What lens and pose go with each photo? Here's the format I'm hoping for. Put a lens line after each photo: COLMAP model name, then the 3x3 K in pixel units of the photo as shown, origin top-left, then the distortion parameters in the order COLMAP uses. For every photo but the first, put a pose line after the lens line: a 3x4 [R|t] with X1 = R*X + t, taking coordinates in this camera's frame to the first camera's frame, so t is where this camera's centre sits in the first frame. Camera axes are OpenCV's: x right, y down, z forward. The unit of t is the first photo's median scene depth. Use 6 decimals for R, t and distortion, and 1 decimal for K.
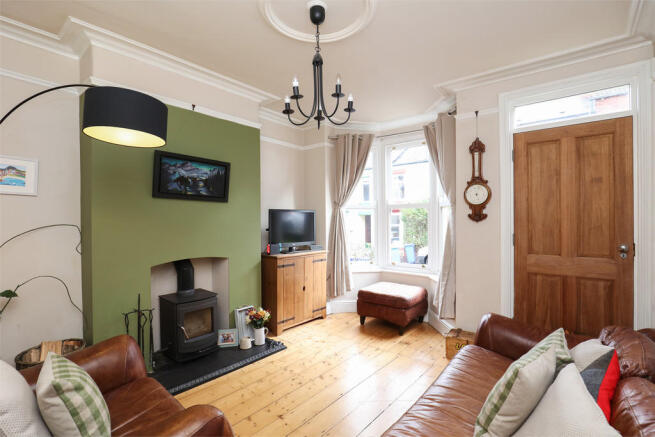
lens RADIAL K [[300.6, 0, 325.7], [0, 300.6, 220.6], [0, 0, 1]] dist [-0.002444, -0.000388]
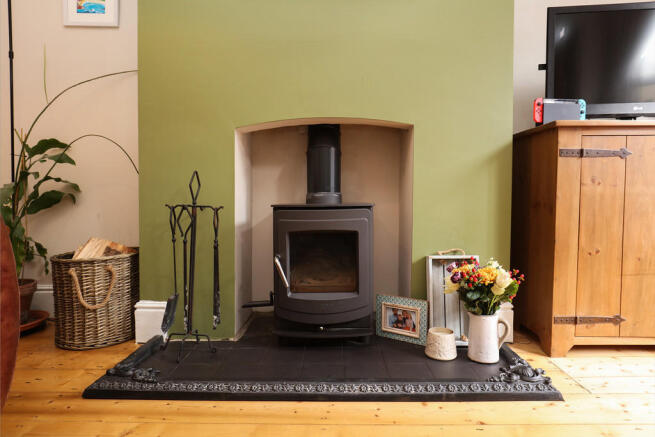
lens RADIAL K [[384.1, 0, 325.8], [0, 384.1, 220.4], [0, 0, 1]] dist [-0.004741, -0.000669]
pose [[0.646718, 0.041481, -0.761601, -0.000478], [0.007245, 0.998141, 0.060517, 0.221425], [0.762695, -0.044655, 0.645215, 0.580642]]
